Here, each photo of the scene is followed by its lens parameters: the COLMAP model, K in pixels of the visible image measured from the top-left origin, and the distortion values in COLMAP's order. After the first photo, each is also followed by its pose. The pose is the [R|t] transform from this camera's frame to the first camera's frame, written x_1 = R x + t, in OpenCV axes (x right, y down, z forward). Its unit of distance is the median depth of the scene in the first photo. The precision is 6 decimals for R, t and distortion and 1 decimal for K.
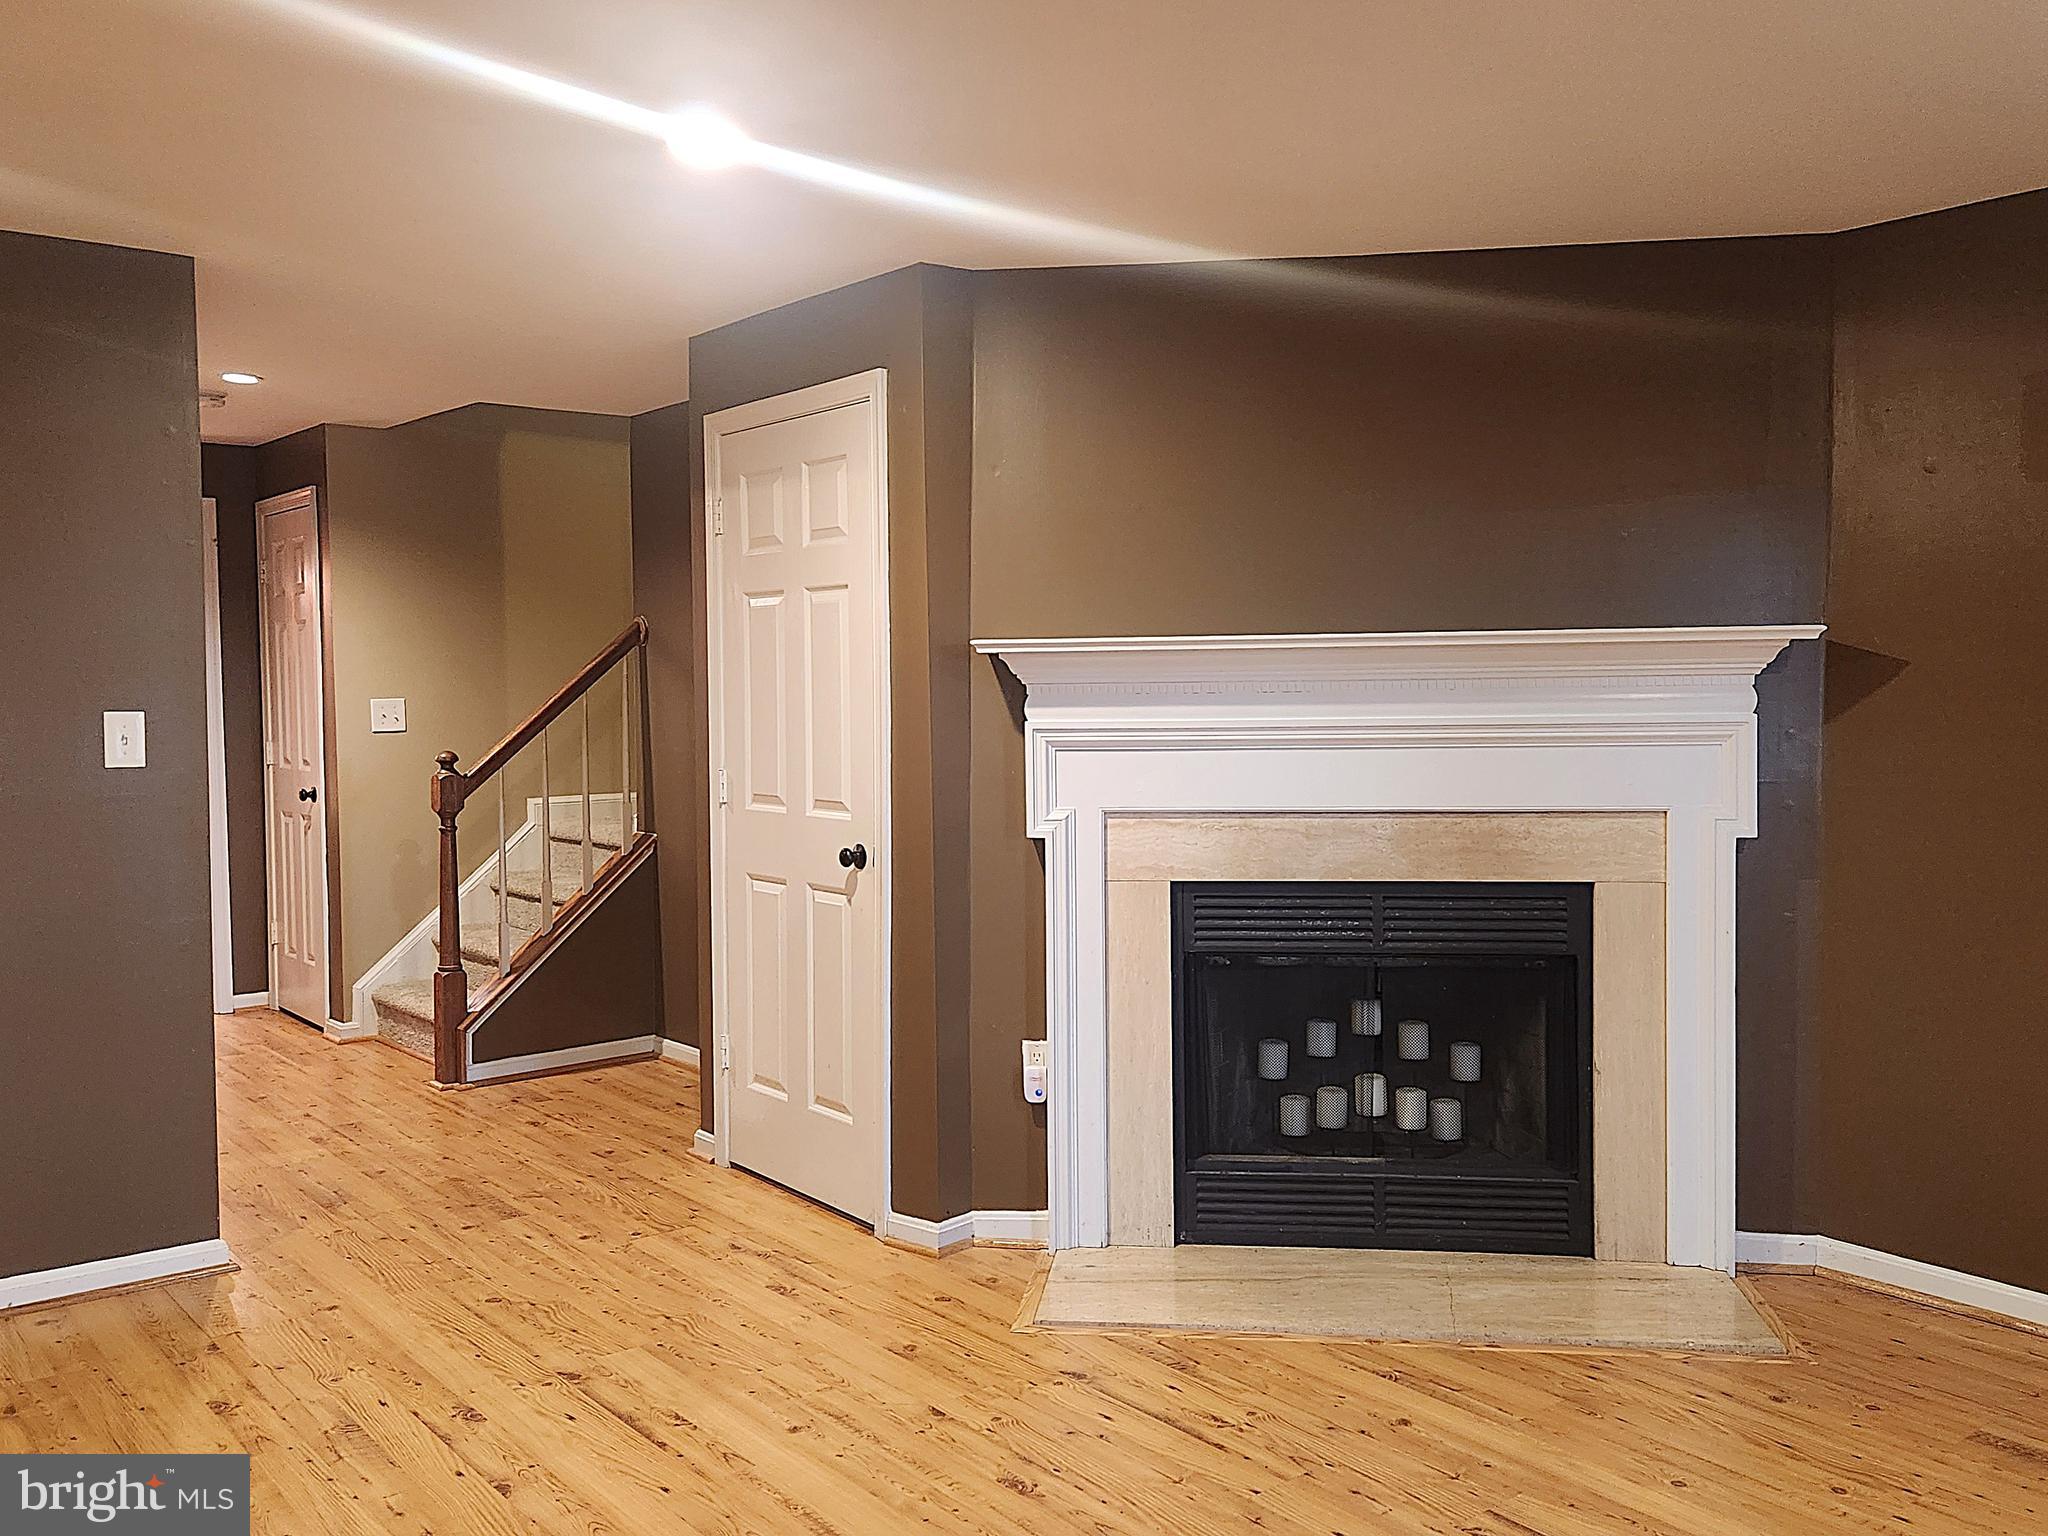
lens RADIAL K [[1713.9, 0, 1033.1], [0, 1713.9, 742.1], [0, 0, 1]] dist [0.095225, -0.124608]
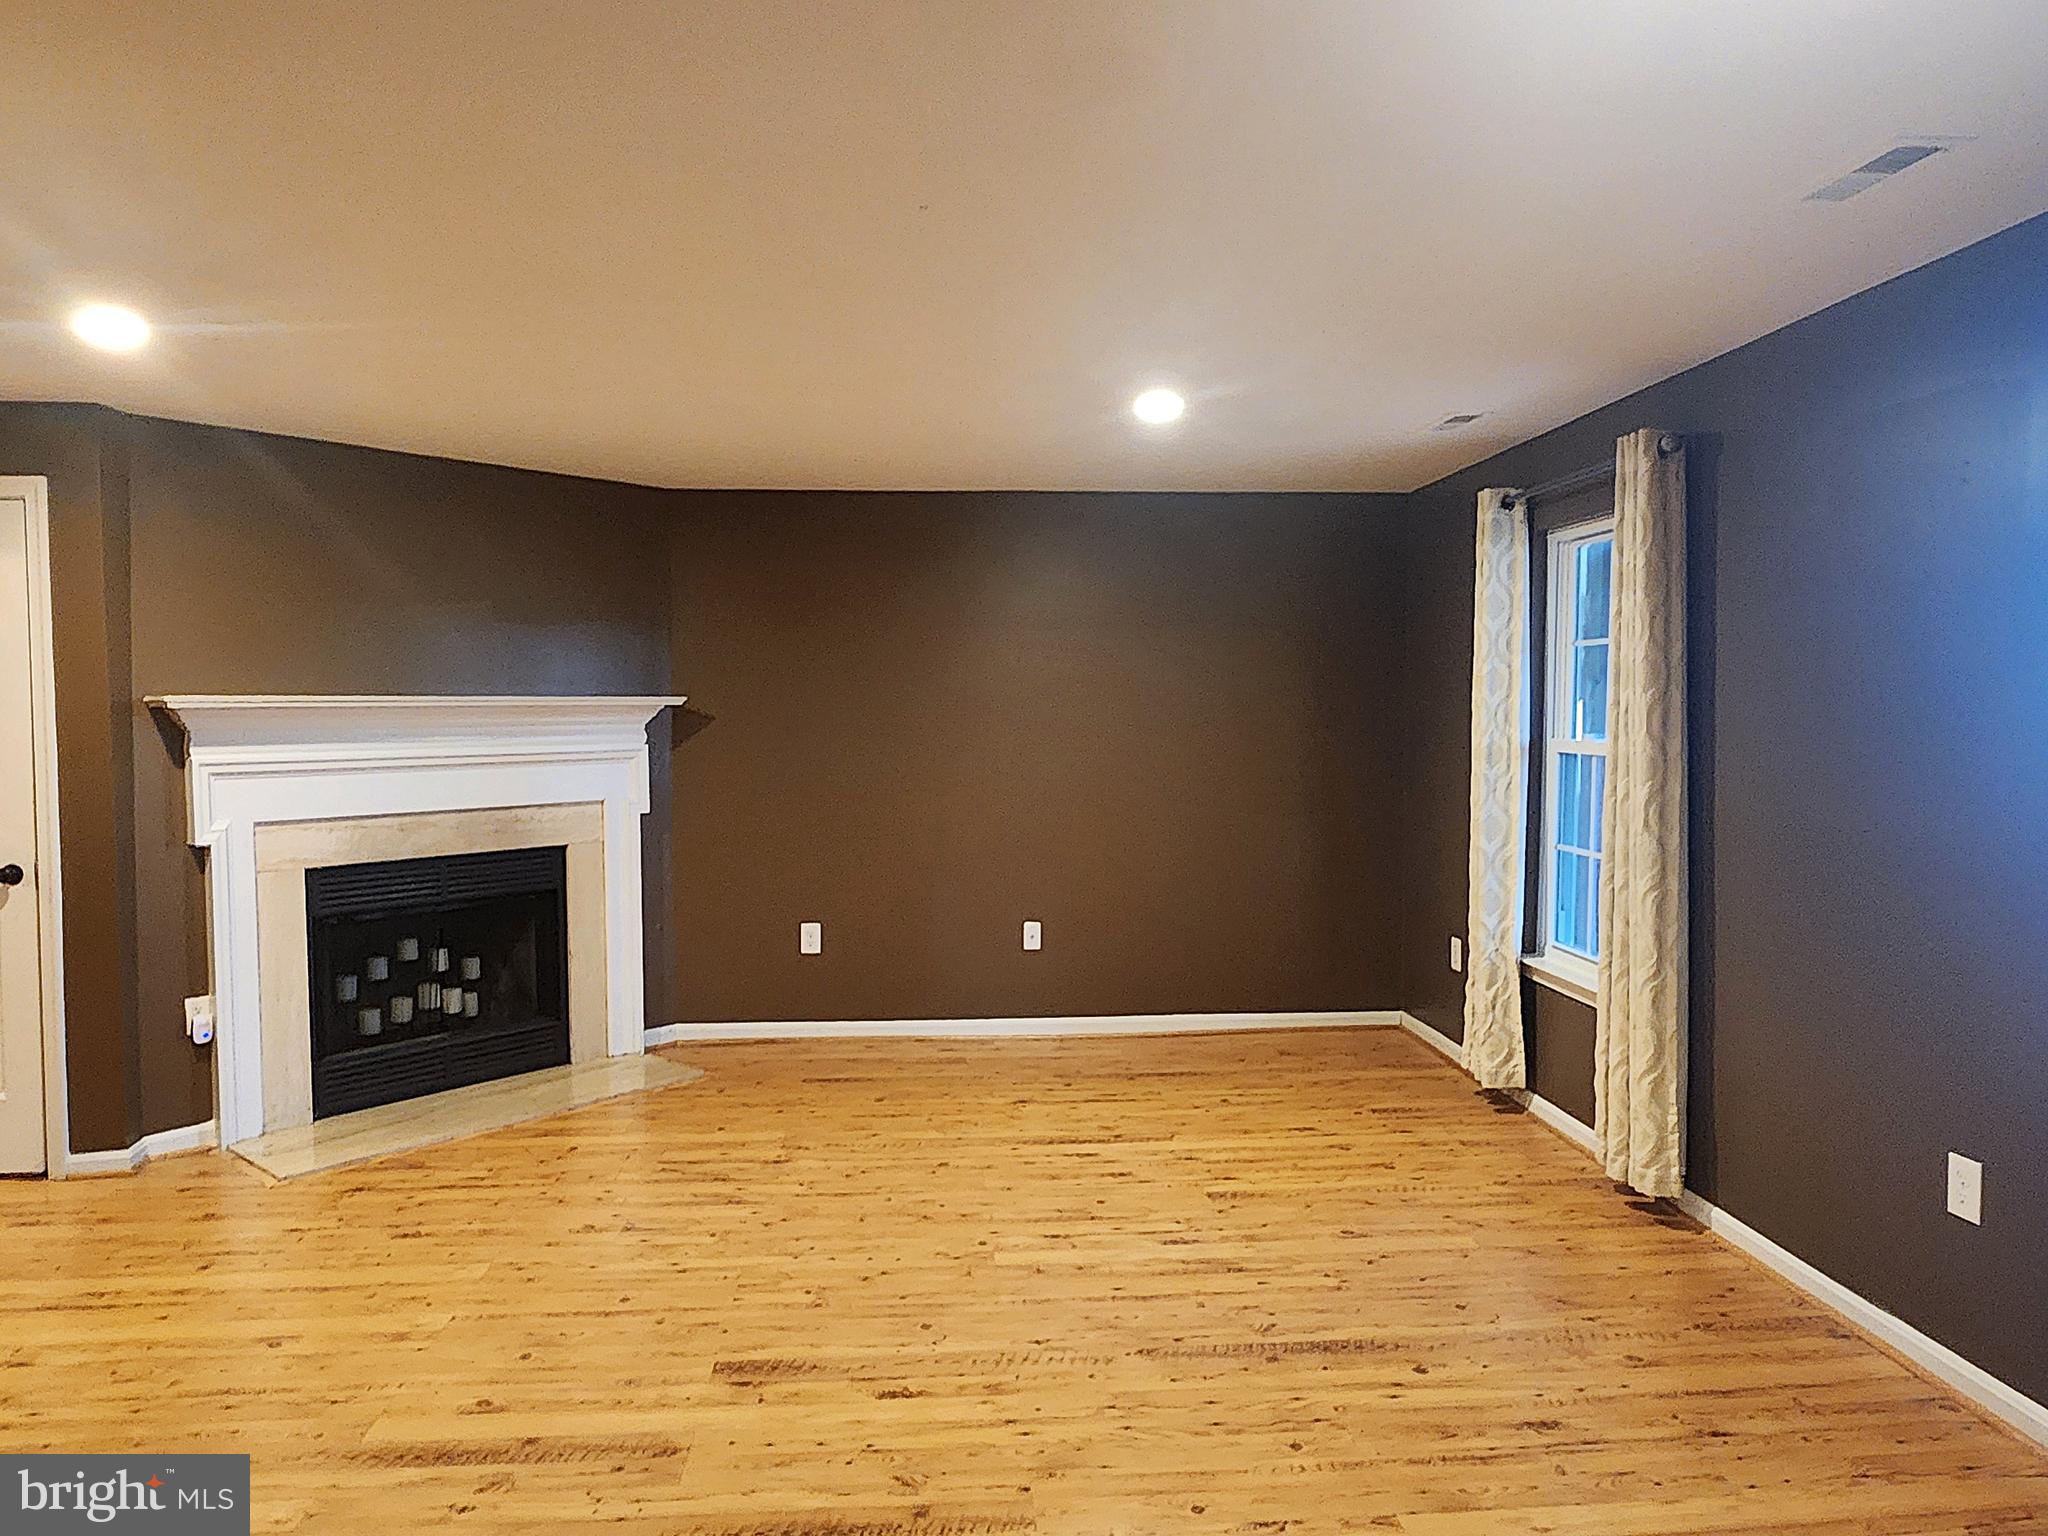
lens RADIAL K [[1374.8, 0, 1024.0], [0, 1374.8, 768.0], [0, 0, 1]] dist [-0.002616, 0.000168]
pose [[0.565081, -0.027045, 0.824592, -0.517181], [0.024901, 0.999566, 0.015720, -0.004807], [-0.824660, 0.011651, 0.565509, -0.133746]]
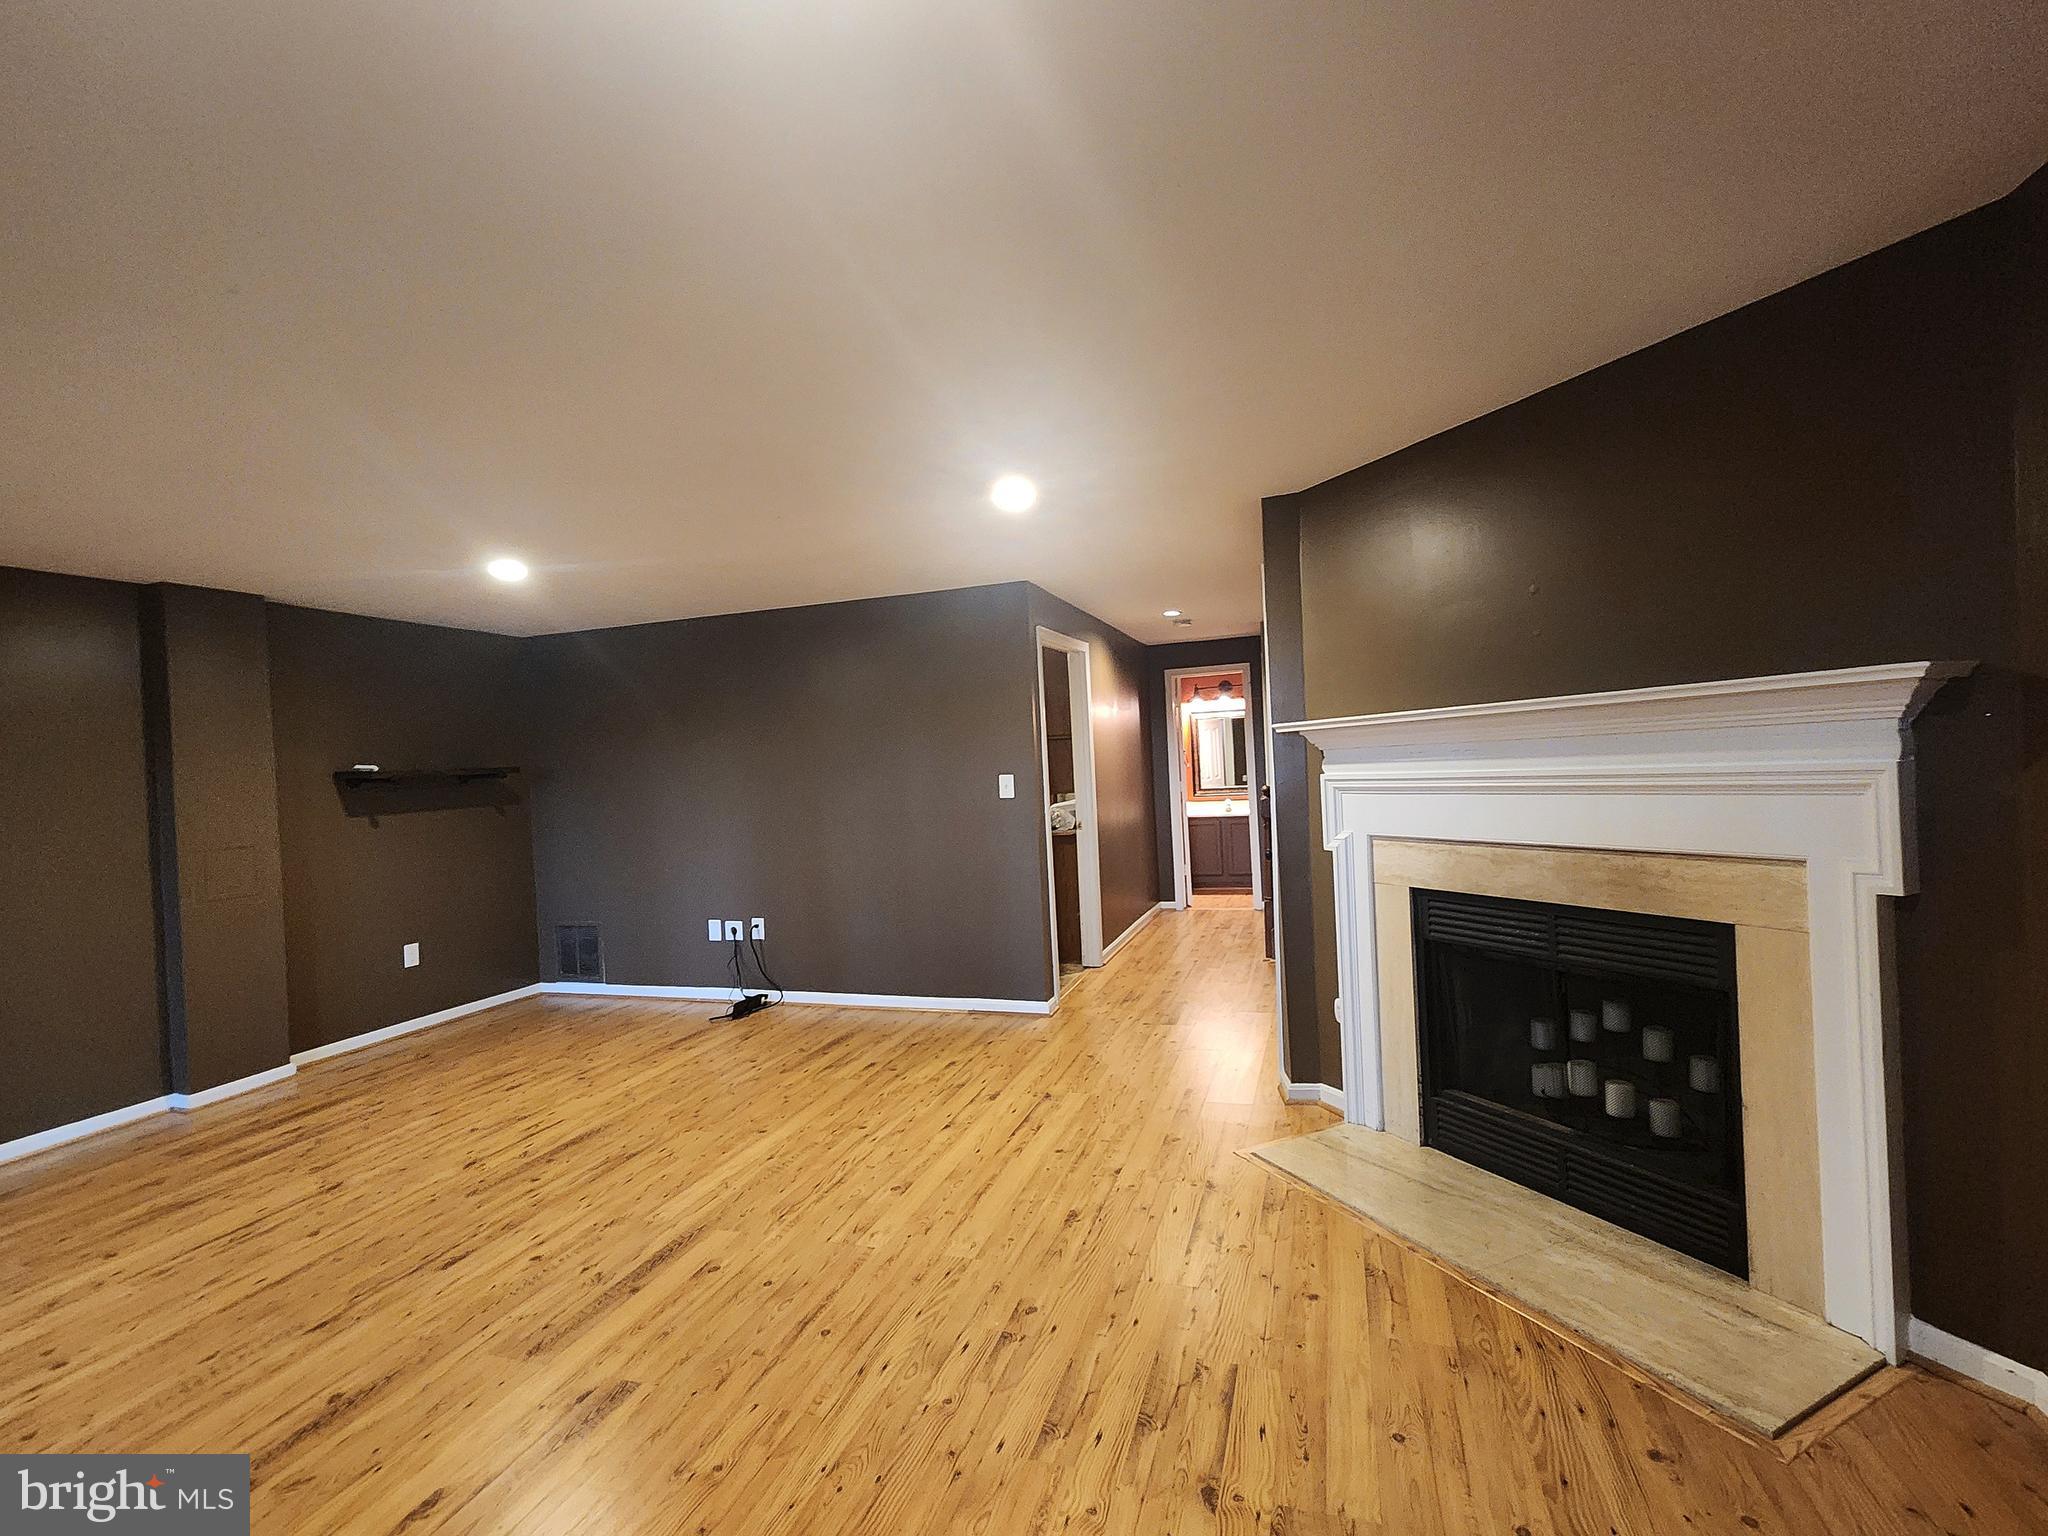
lens RADIAL K [[905.0, 0, 1024.0], [0, 905.0, 768.0], [0, 0, 1]] dist [-0.001171, -0.000357]
pose [[0.545836, -0.015182, -0.837754, 0.529189], [0.013193, 0.999868, -0.009524, -0.013458], [0.837788, -0.005854, 0.545964, 0.329809]]
